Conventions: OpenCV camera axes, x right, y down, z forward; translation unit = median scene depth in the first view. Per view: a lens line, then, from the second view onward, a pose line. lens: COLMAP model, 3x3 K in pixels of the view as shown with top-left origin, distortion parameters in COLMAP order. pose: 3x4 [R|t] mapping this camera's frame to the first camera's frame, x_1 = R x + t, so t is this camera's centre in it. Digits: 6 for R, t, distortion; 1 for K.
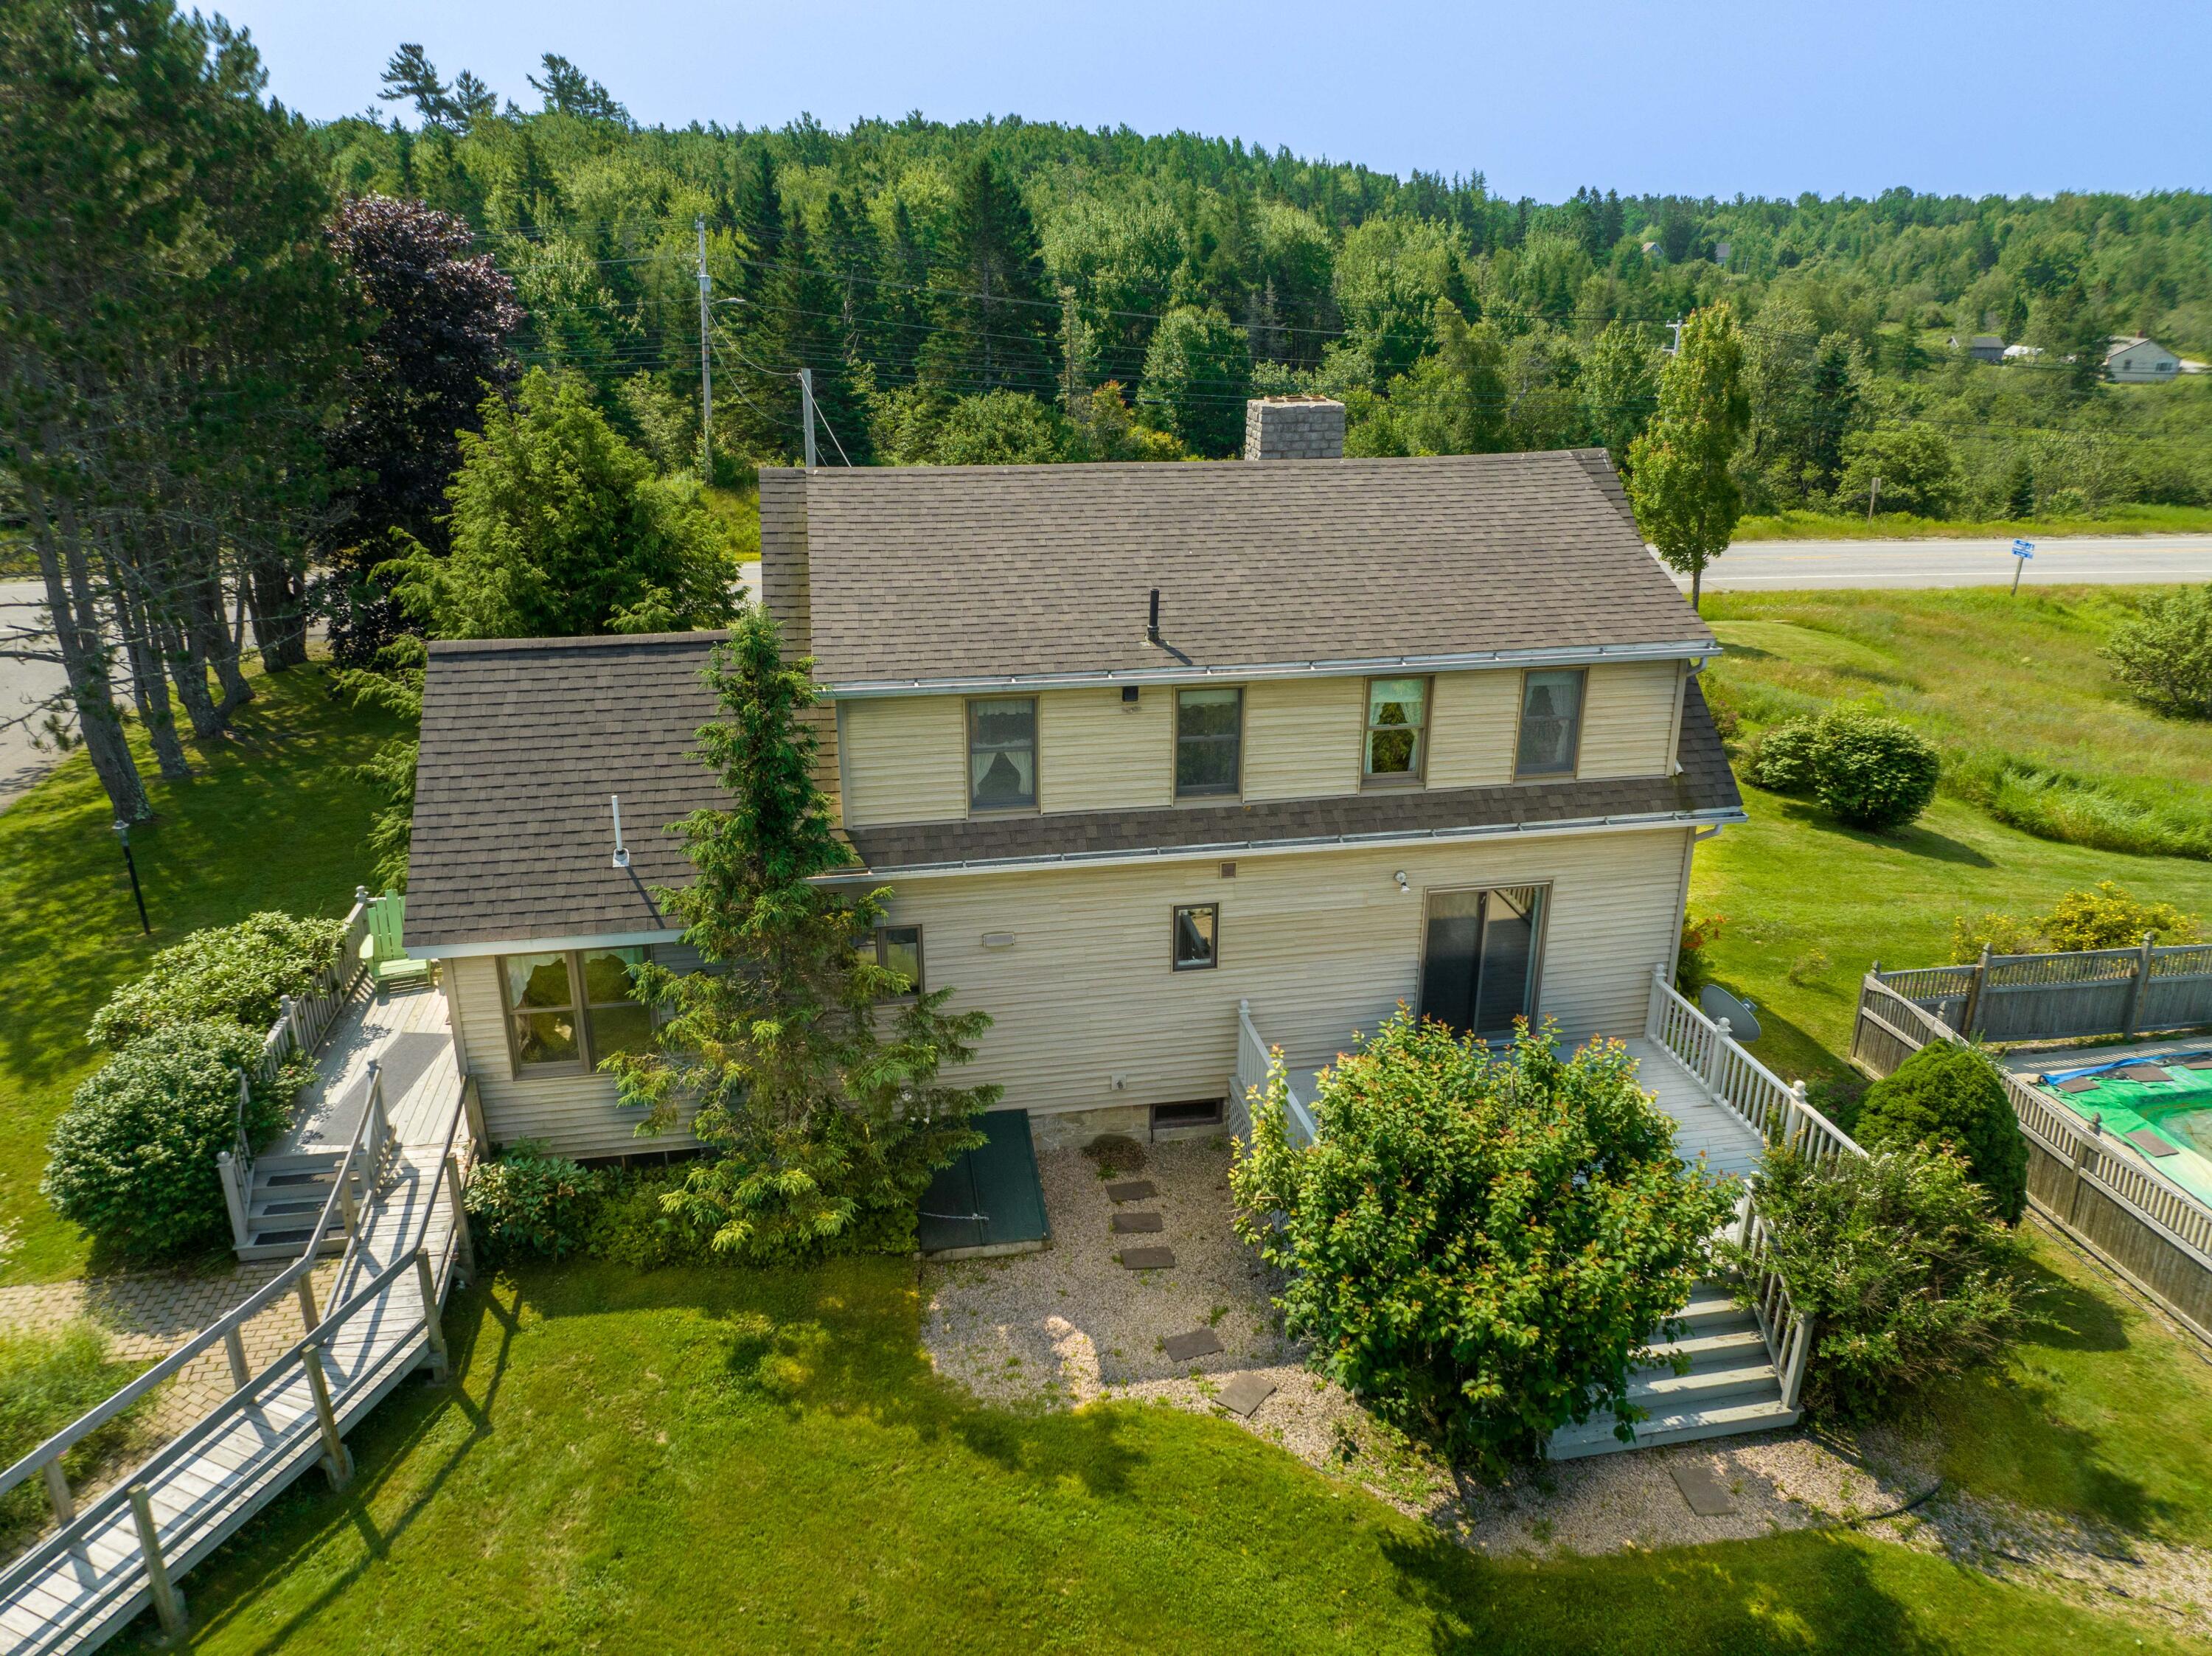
lens RADIAL K [[1547.5, 0, 1106.0], [0, 1547.5, 828.0], [0, 0, 1]] dist [-0.025088, -0.000740]
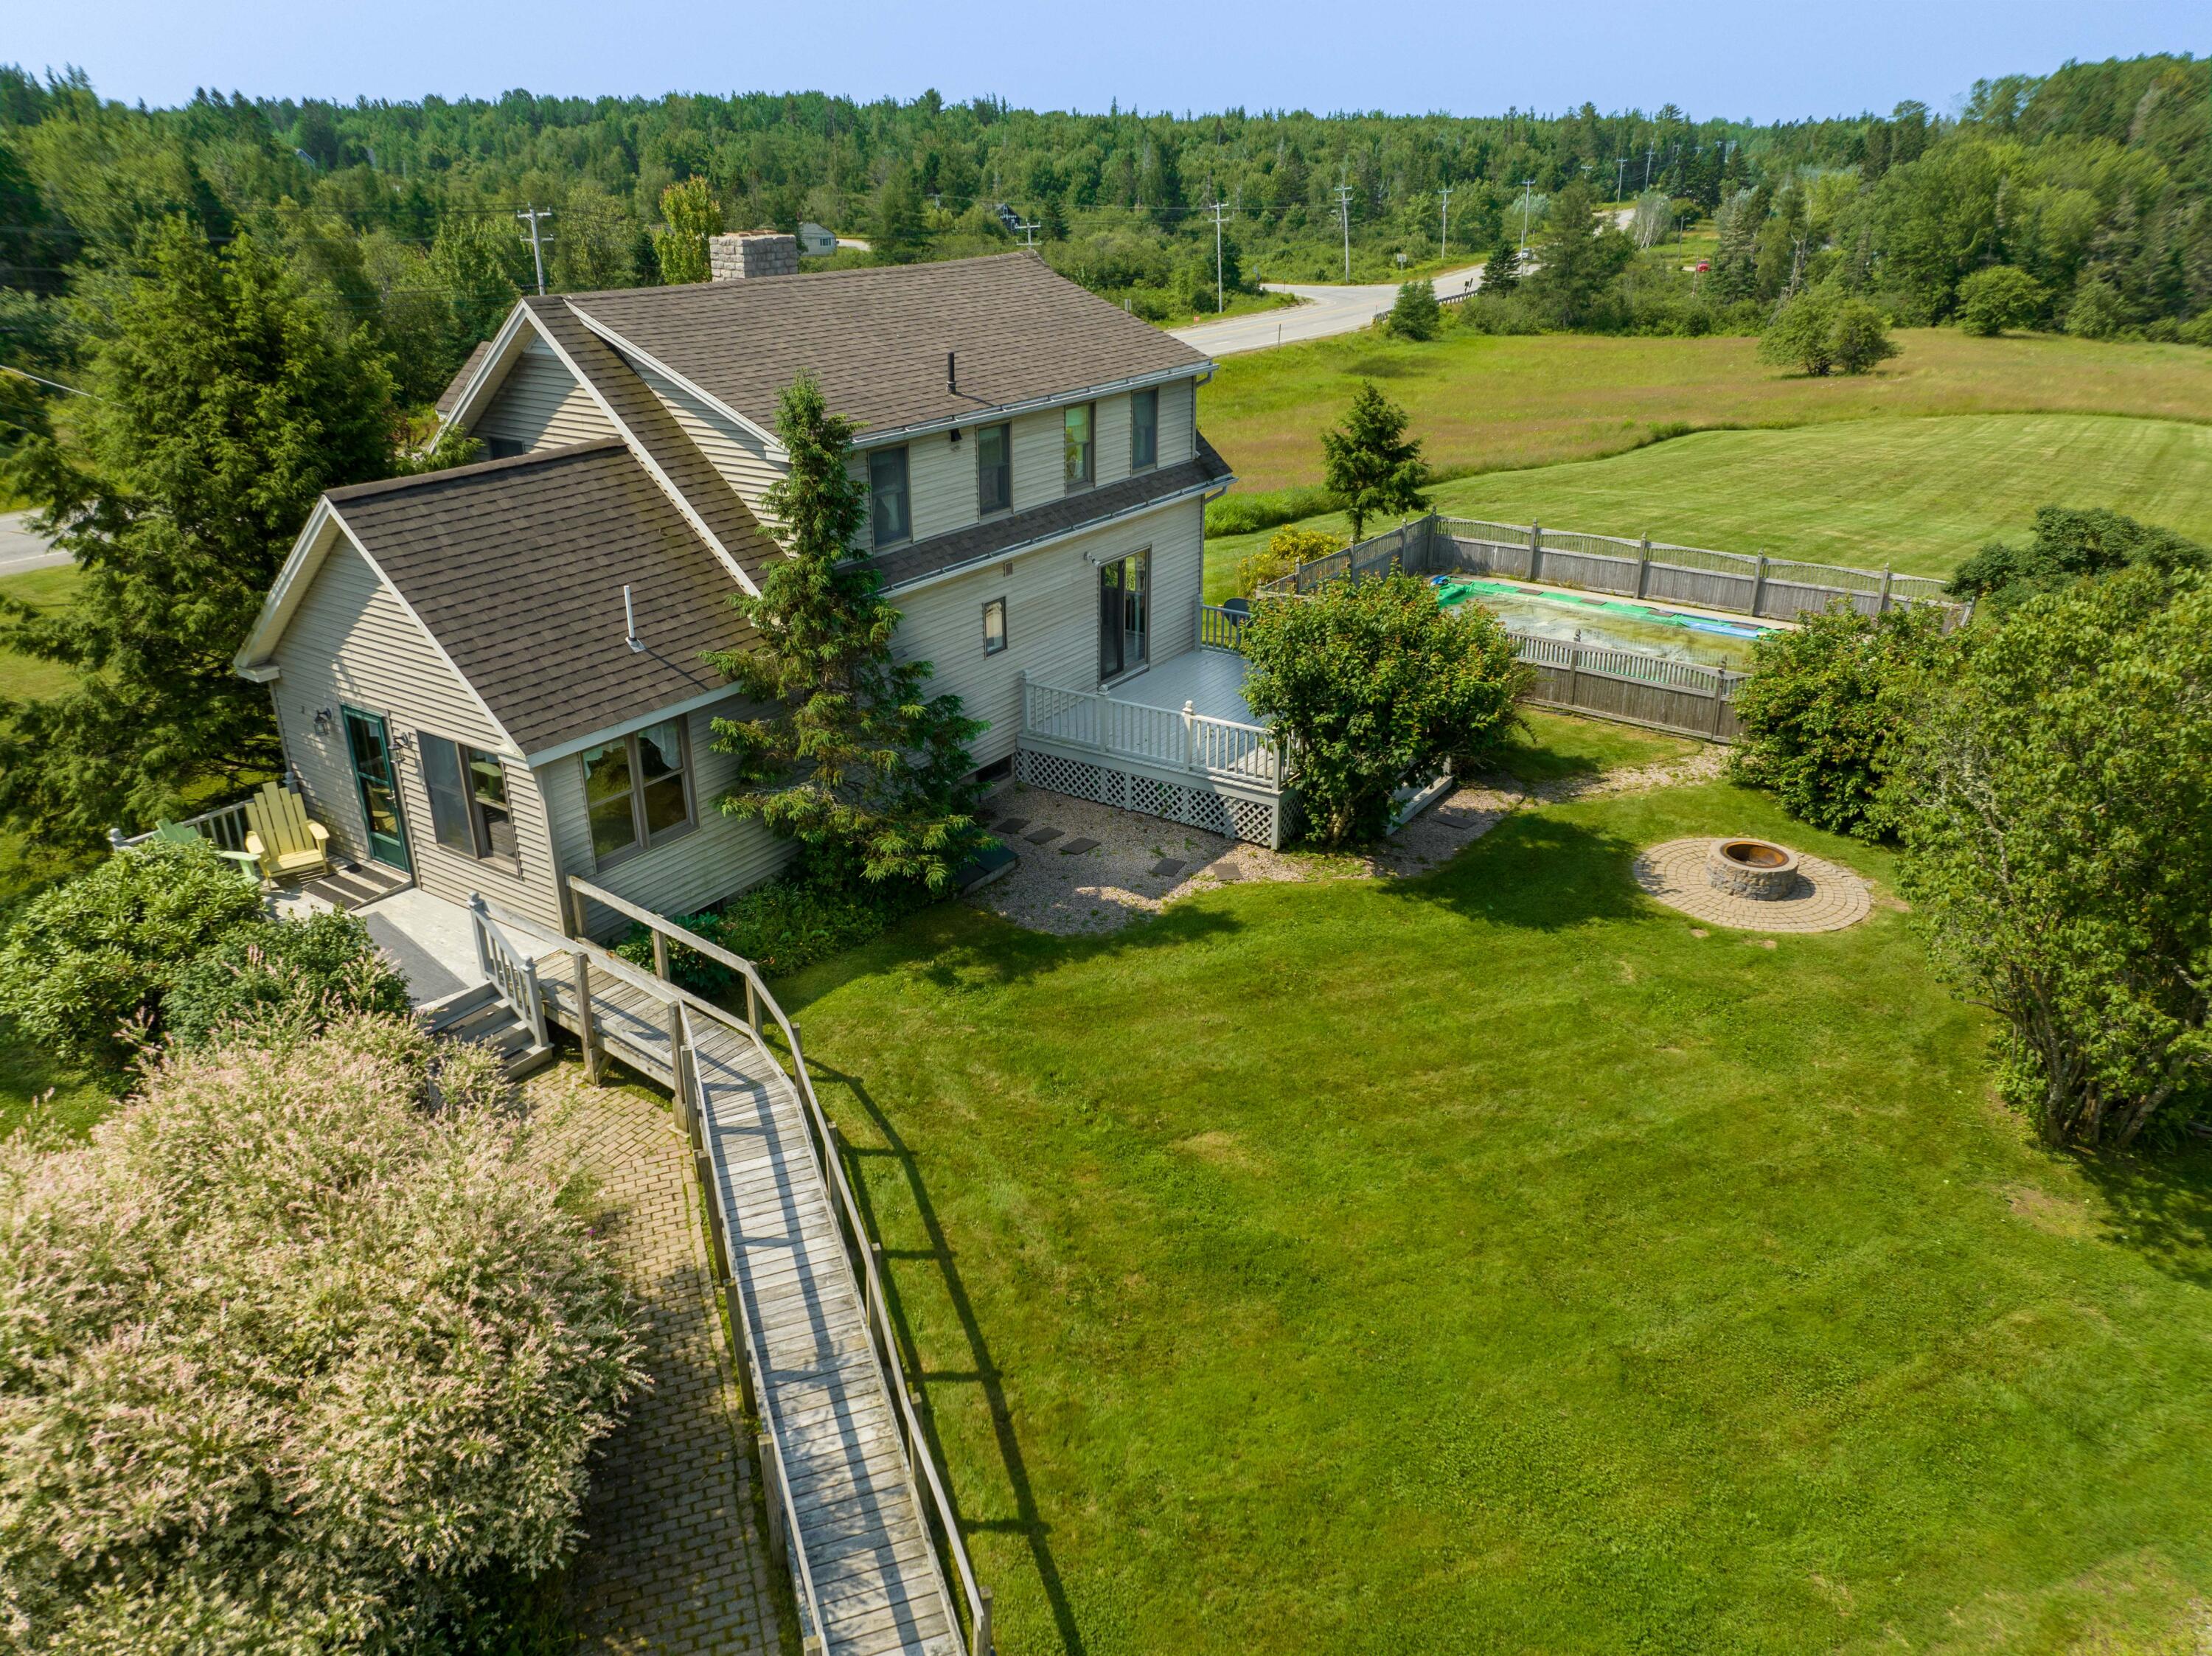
lens RADIAL K [[1555.0, 0, 1106.0], [0, 1555.0, 828.0], [0, 0, 1]] dist [-0.043289, 0.011138]
pose [[0.700264, -0.290952, 0.651903, -0.776371], [0.255824, 0.954804, 0.151338, 0.058203], [-0.666472, 0.060796, 0.743047, -0.027802]]
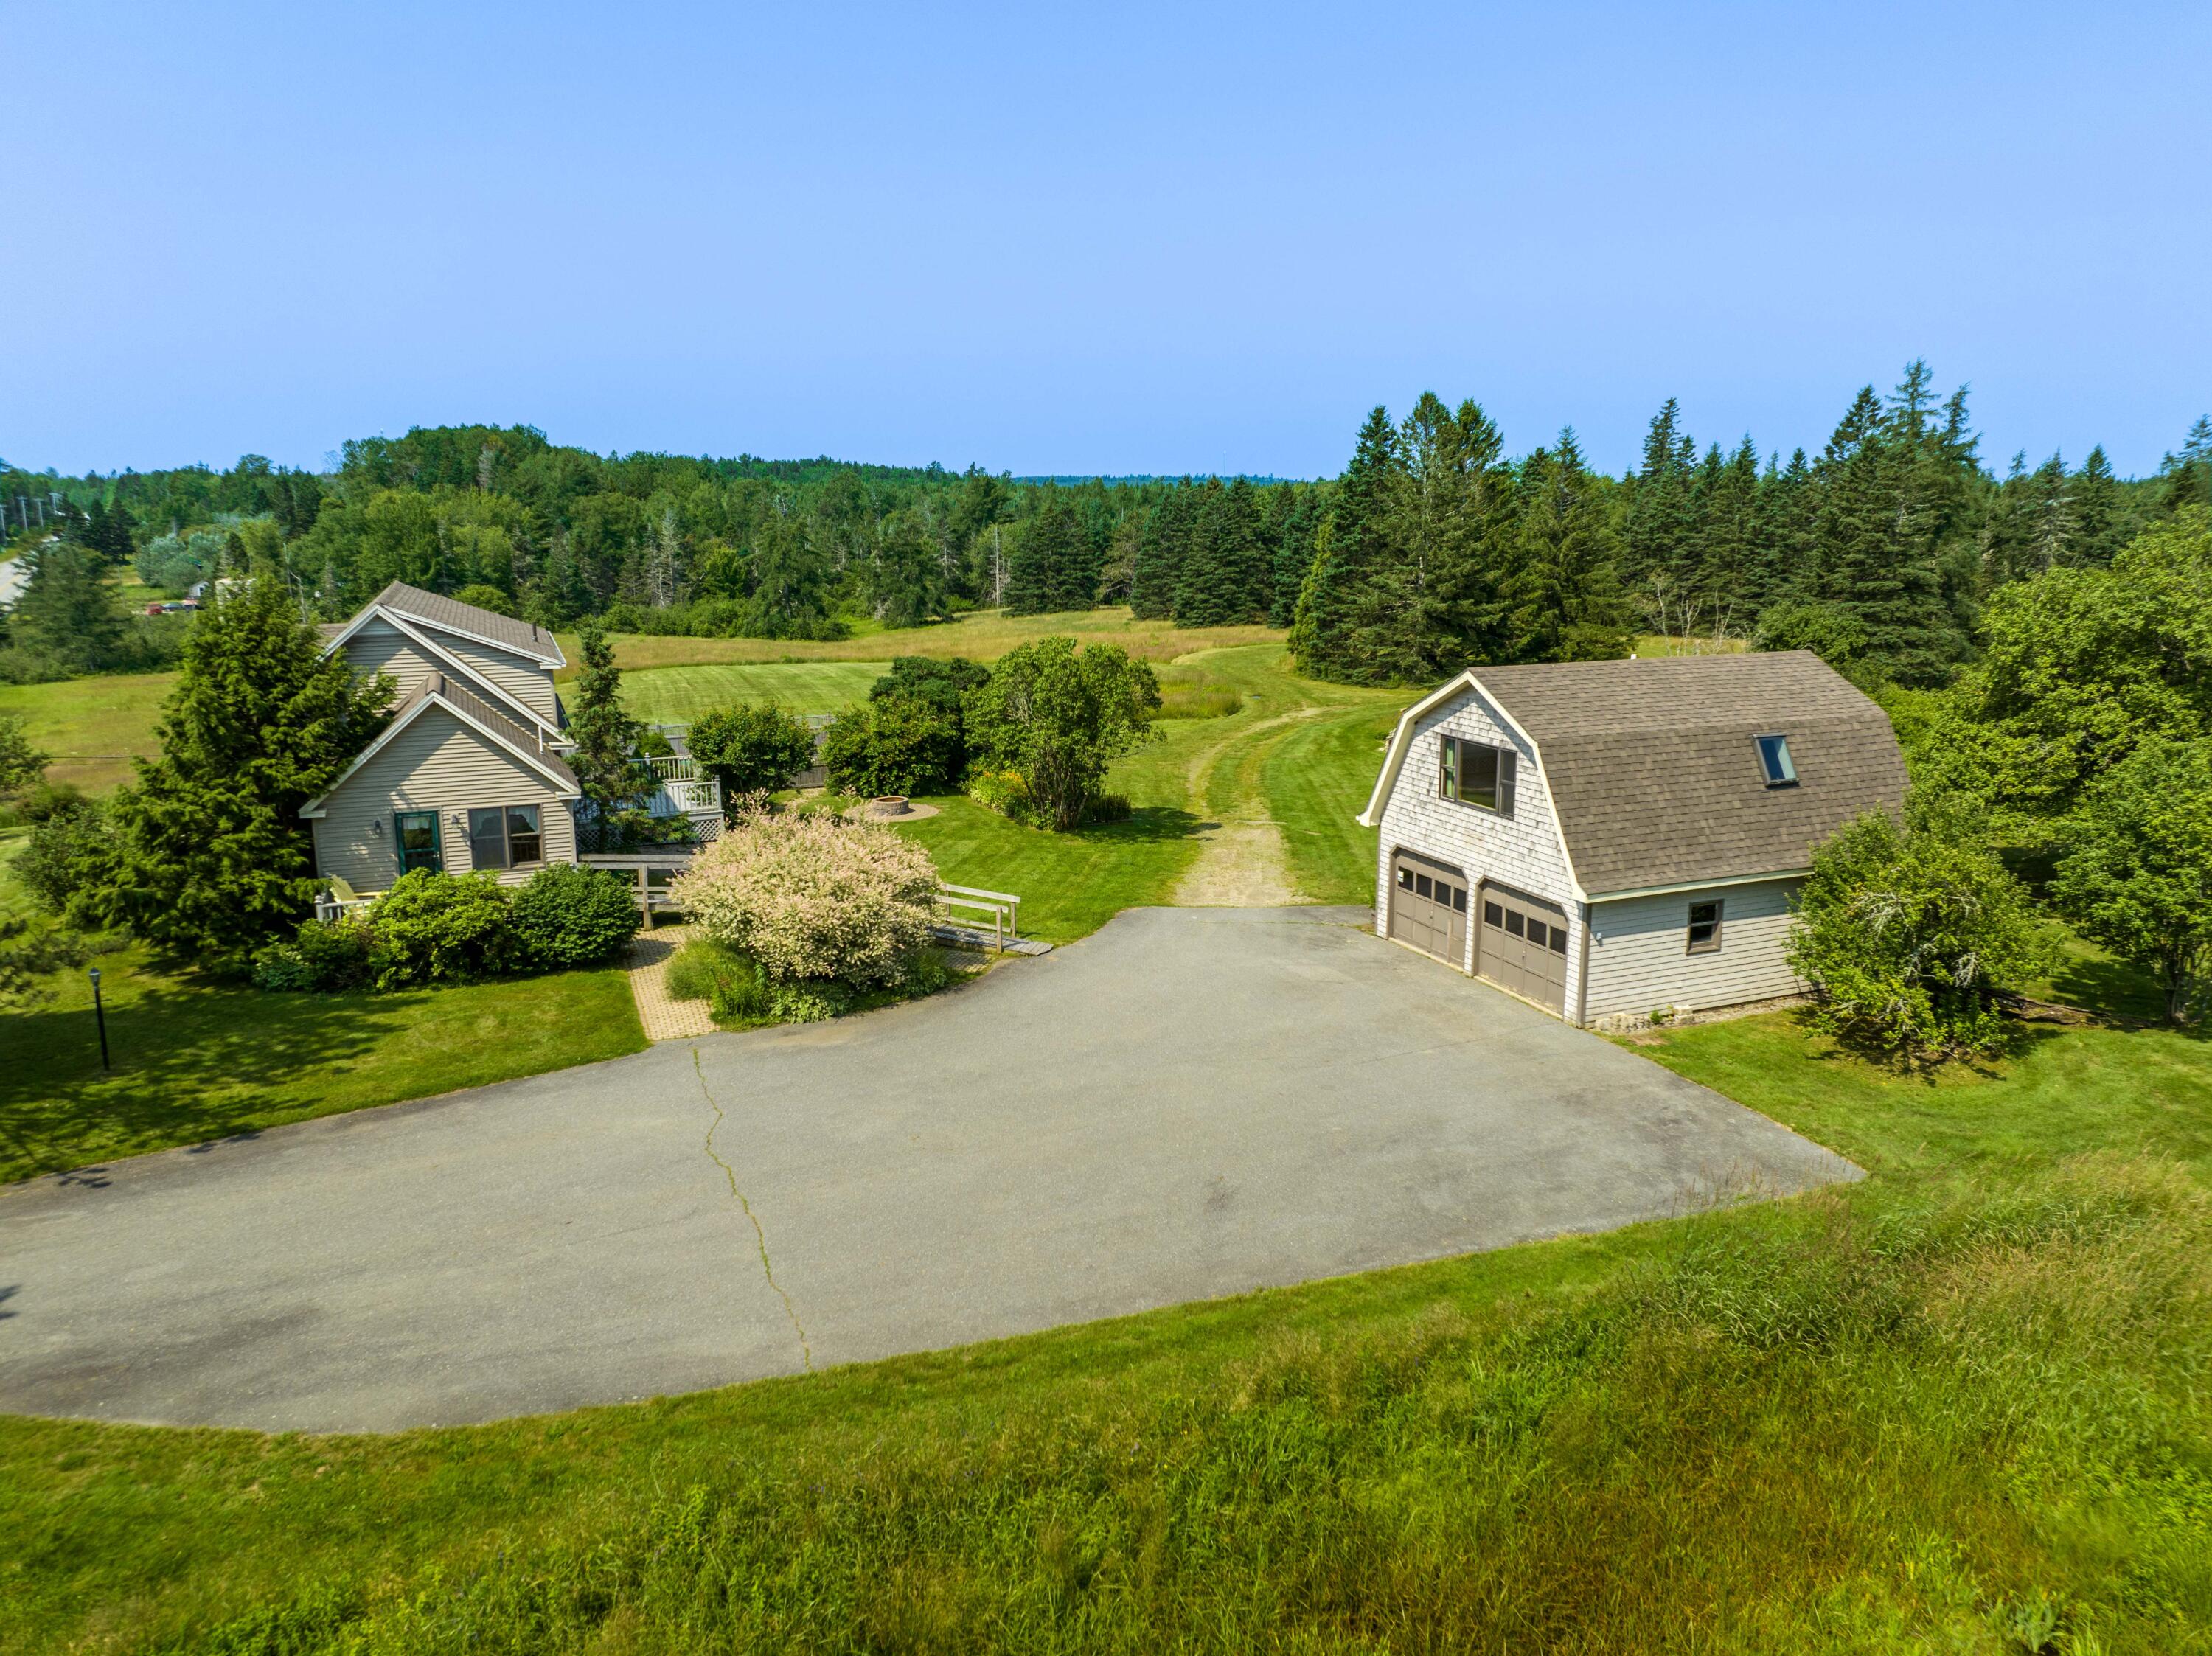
lens RADIAL K [[1555.0, 0, 1106.0], [0, 1555.0, 828.0], [0, 0, 1]] dist [-0.043289, 0.011138]
pose [[-0.196663, -0.208711, 0.958000, -2.455245], [0.348474, 0.898407, 0.267265, -0.185812], [-0.916455, 0.386399, -0.103953, 0.489965]]
